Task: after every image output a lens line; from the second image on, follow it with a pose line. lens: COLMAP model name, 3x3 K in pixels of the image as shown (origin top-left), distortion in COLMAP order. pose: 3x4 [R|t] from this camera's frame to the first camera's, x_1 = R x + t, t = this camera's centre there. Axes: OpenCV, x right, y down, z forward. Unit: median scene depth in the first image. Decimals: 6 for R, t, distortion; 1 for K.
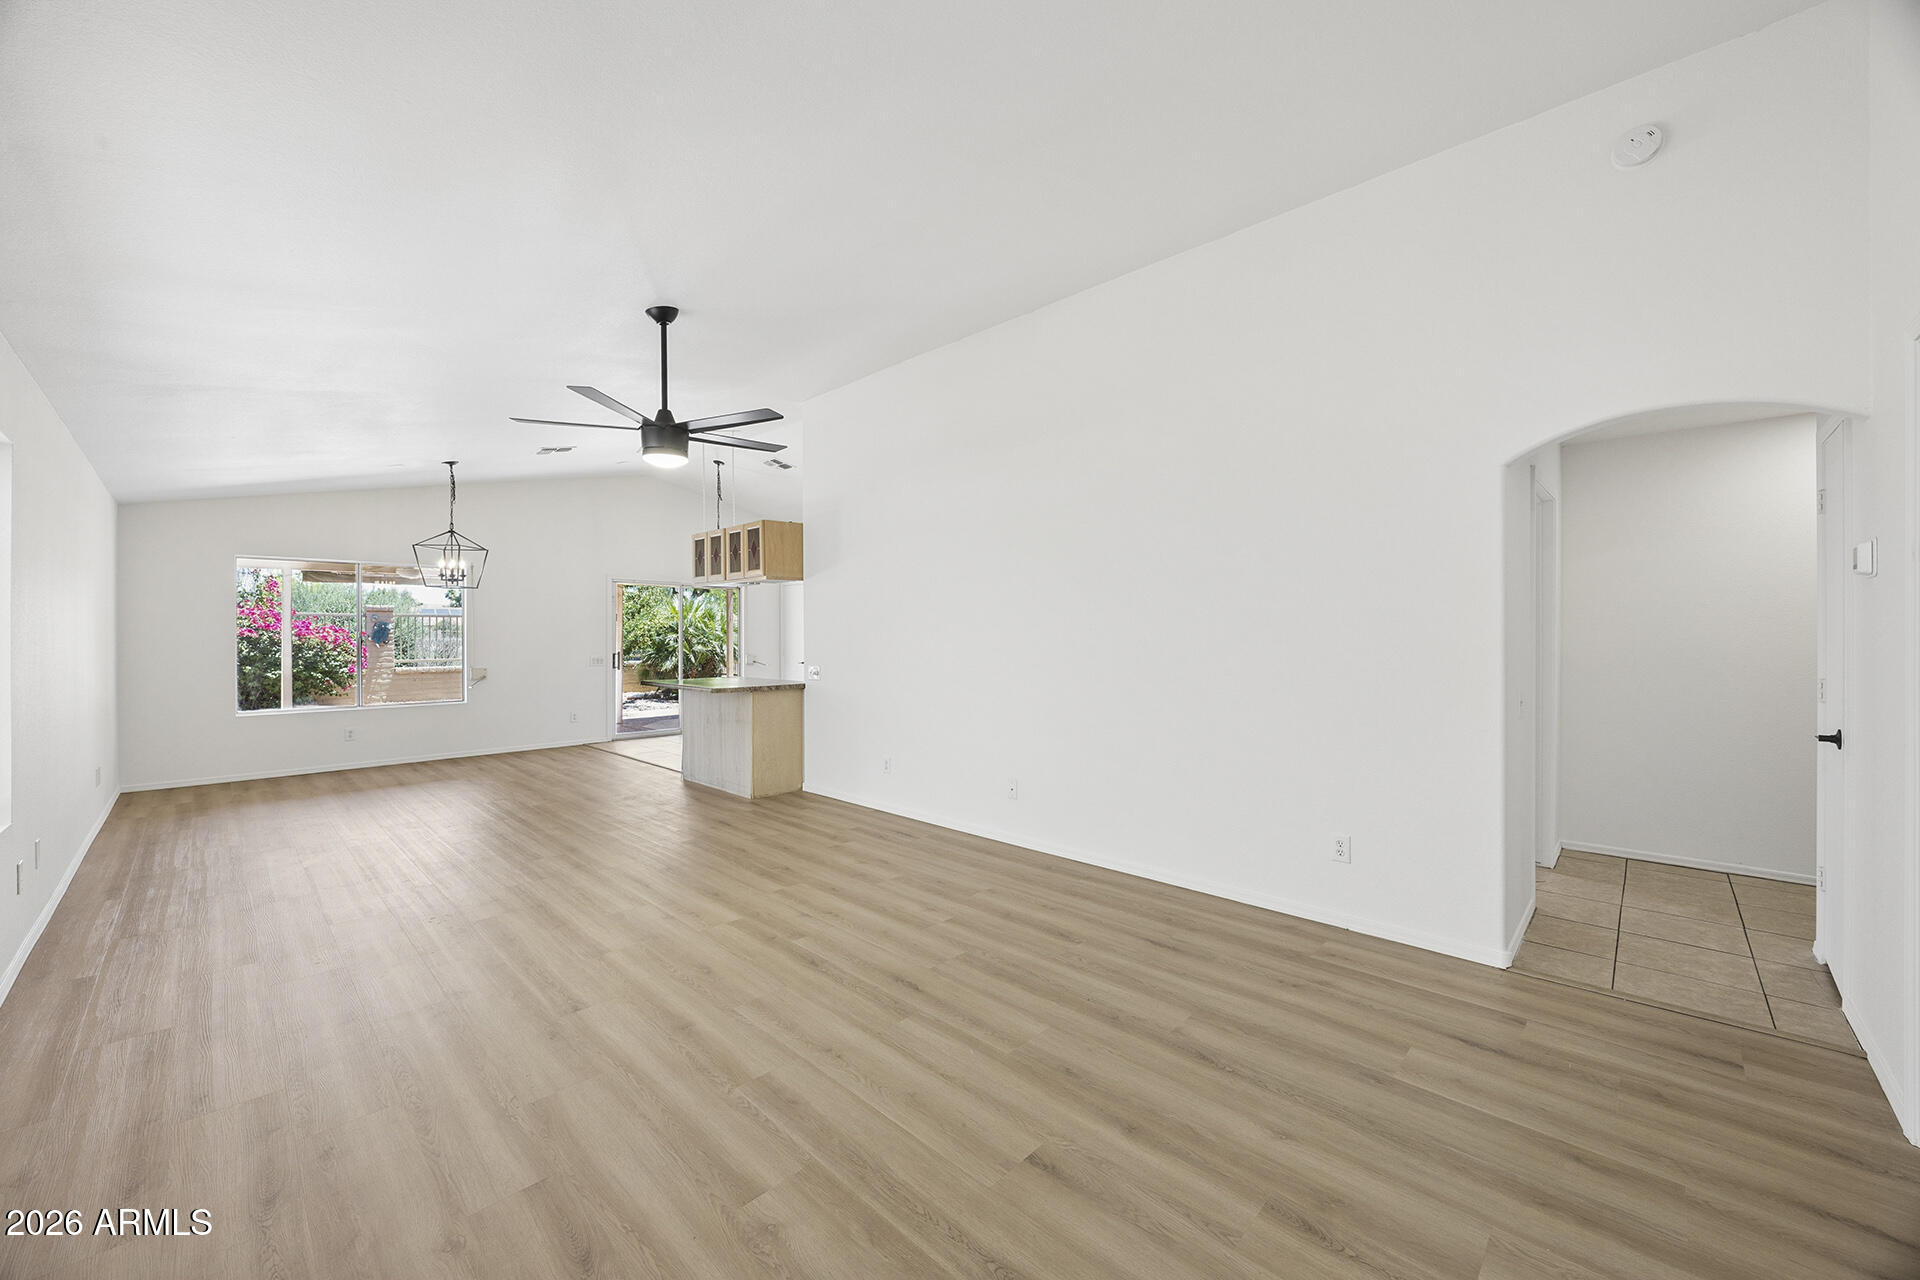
lens RADIAL K [[724.1, 0, 963.6], [0, 724.1, 642.0], [0, 0, 1]] dist [-0.006319, 0.000058]
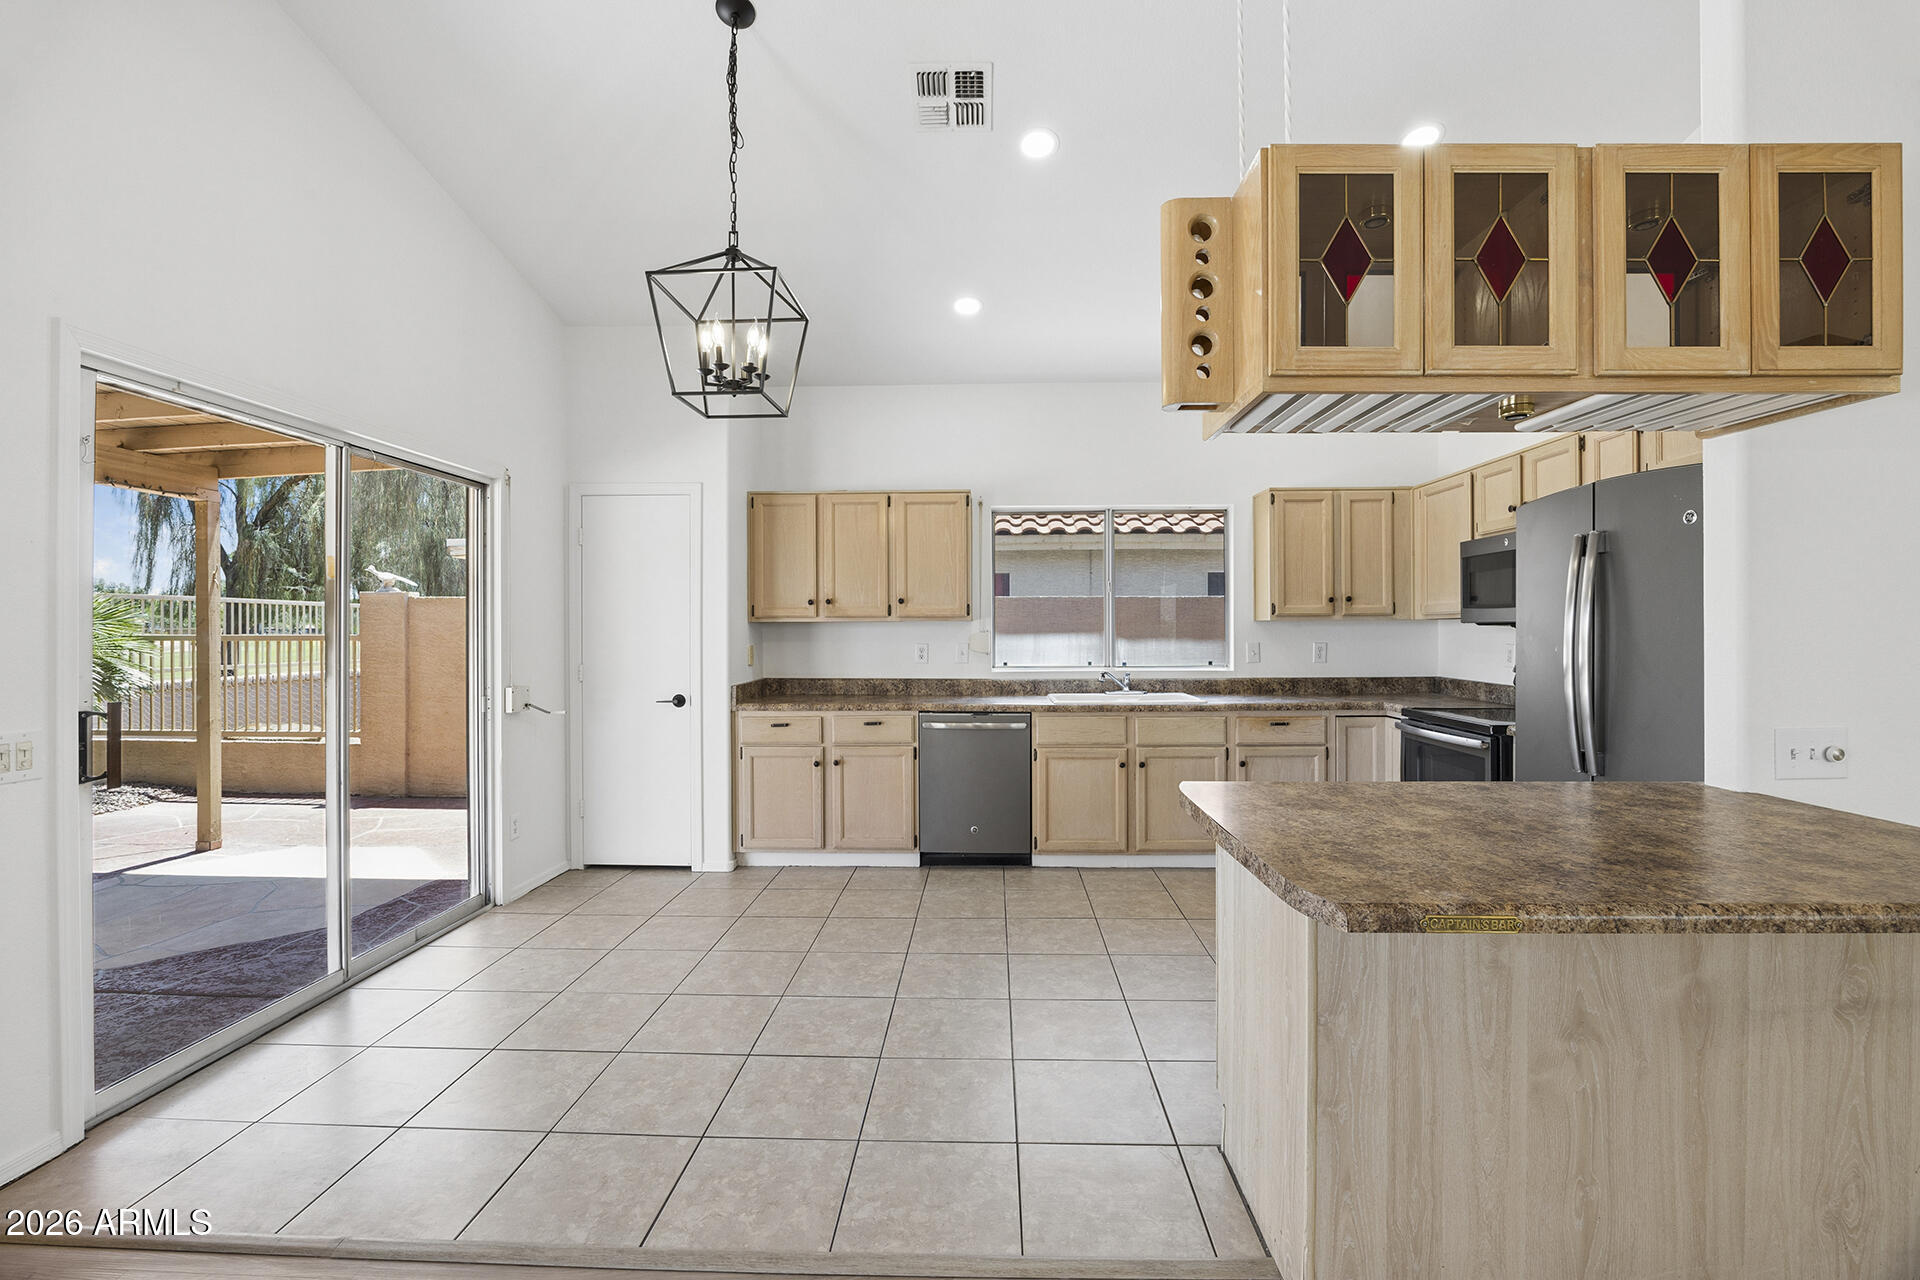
lens RADIAL K [[818.9, 0, 966.1], [0, 818.9, 633.4], [0, 0, 1]] dist [-0.027492, 0.005186]
pose [[0.746123, -0.000296, 0.665808, -0.692241], [0.006187, 0.999960, -0.006488, -0.005418], [-0.665780, 0.008960, 0.746095, 1.019679]]
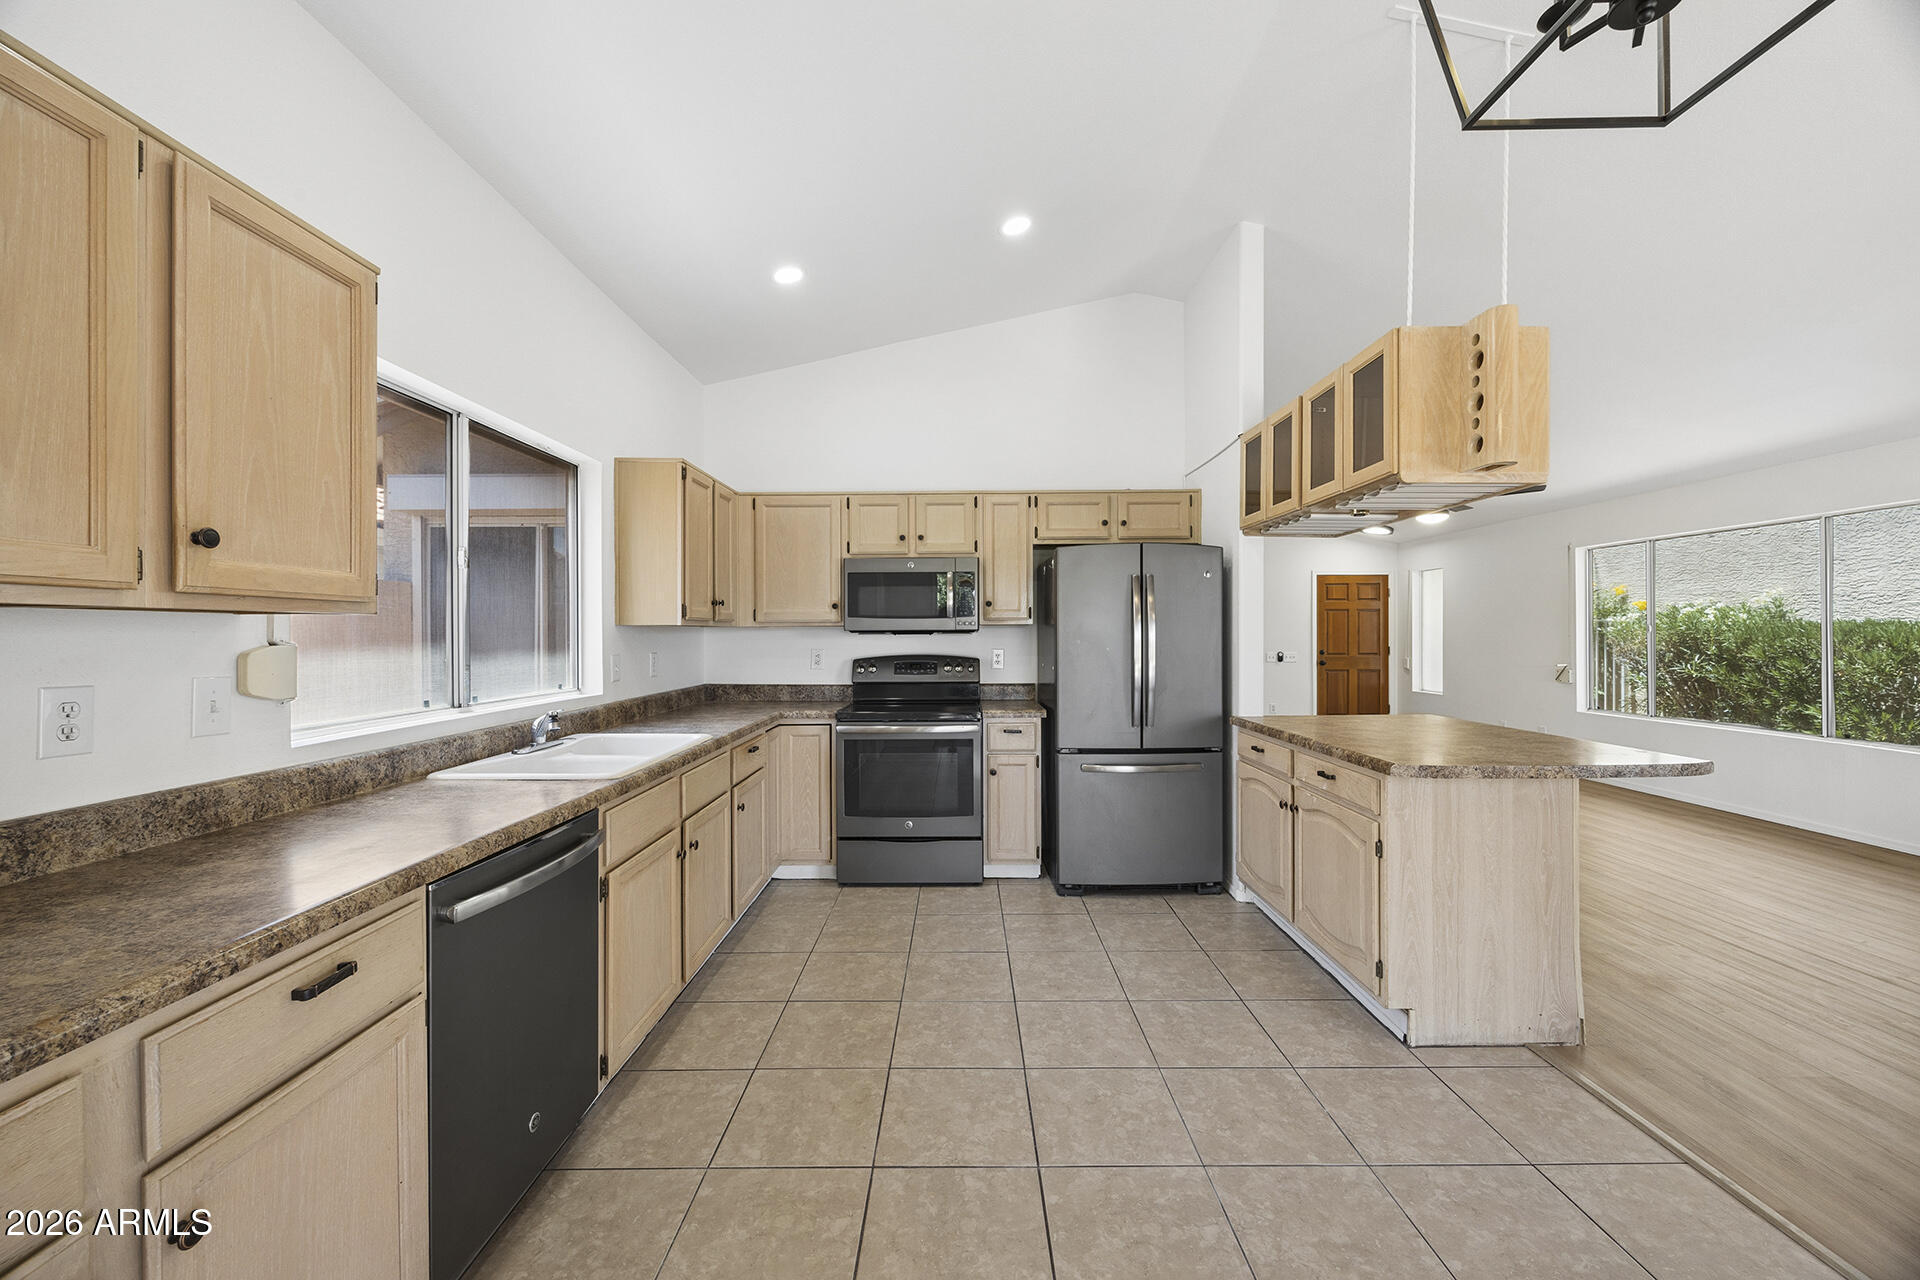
lens RADIAL K [[728.6, 0, 961.5], [0, 728.6, 637.5], [0, 0, 1]] dist [-0.002747, 0.000134]
pose [[-0.689422, 0.004448, 0.724346, -0.497725], [0.014252, 0.999871, 0.007425, -0.013379], [-0.724220, 0.015443, -0.689396, 1.651669]]
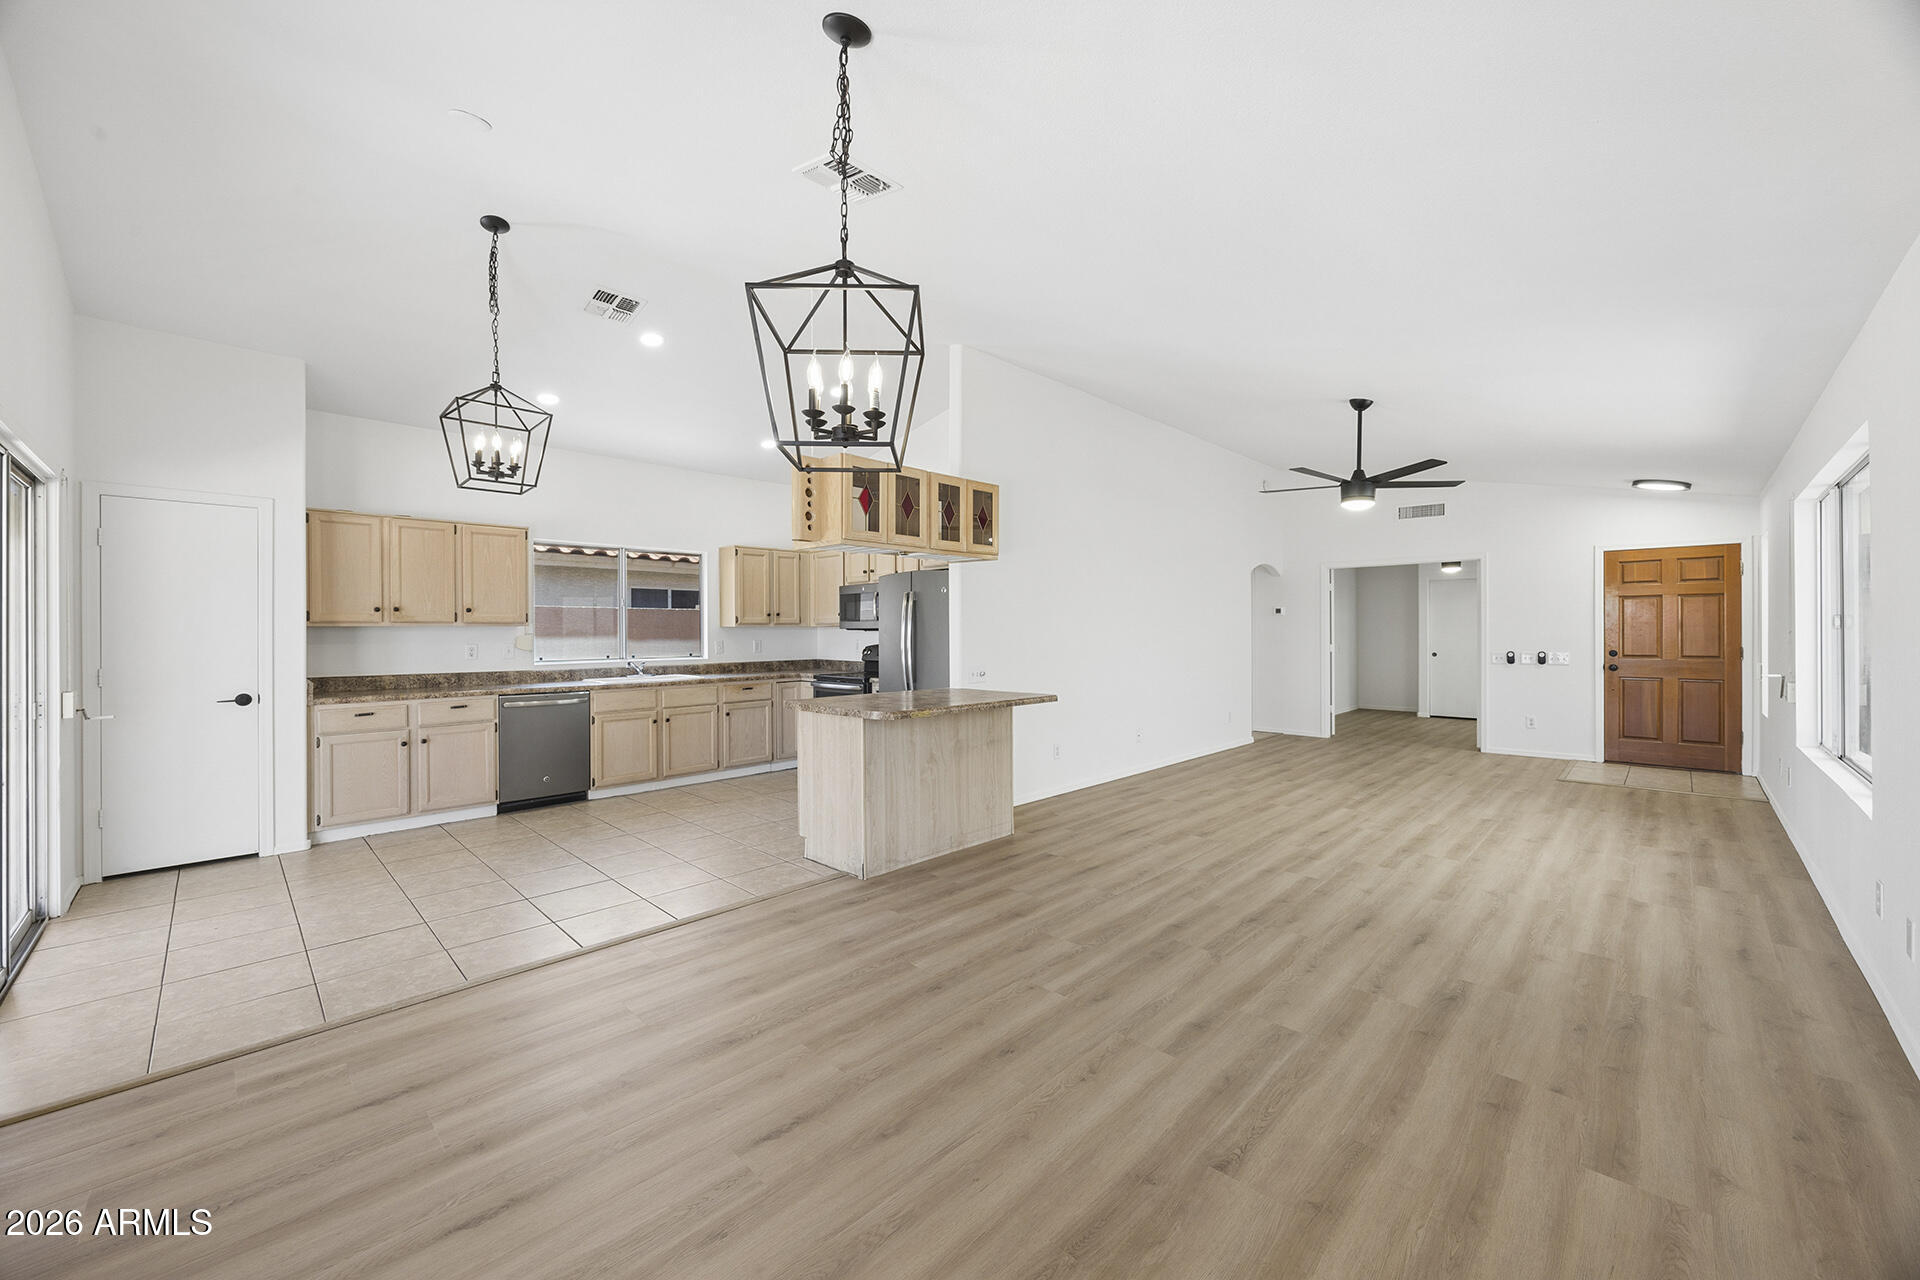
lens RADIAL K [[734.1, 0, 961.1], [0, 734.1, 631.9], [0, 0, 1]] dist [-0.003108, -0.000093]
pose [[0.015975, 0.003187, 0.999867, -1.103107], [0.014018, 0.999896, -0.003411, -0.004313], [-0.999774, 0.014071, 0.015929, 1.038698]]
